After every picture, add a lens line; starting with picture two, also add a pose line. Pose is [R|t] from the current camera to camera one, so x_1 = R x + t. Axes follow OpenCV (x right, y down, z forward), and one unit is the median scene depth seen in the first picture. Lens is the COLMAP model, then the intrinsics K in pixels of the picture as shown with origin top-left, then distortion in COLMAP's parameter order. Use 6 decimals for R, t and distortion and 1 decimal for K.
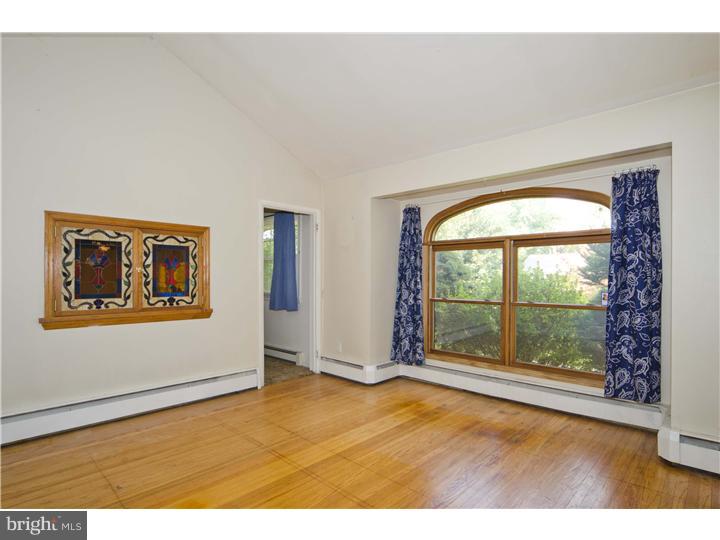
lens RADIAL K [[392.1, 0, 356.6], [0, 392.1, 277.8], [0, 0, 1]] dist [-0.000884, 0.000211]
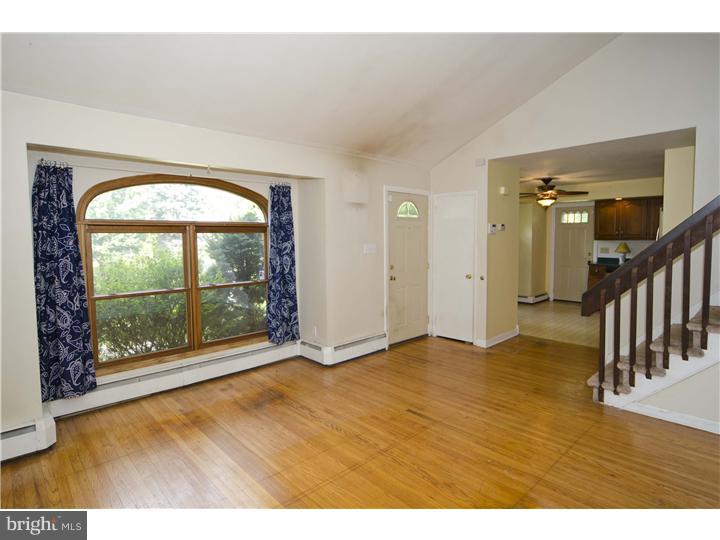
lens RADIAL K [[381.8, 0, 402.6], [0, 381.8, 268.4], [0, 0, 1]] dist [-0.041501, -0.000054]
pose [[-0.025862, -0.076118, 0.996763, -0.620433], [0.007111, 0.997058, 0.076325, -0.060297], [-0.999640, 0.009062, -0.025245, 0.514307]]
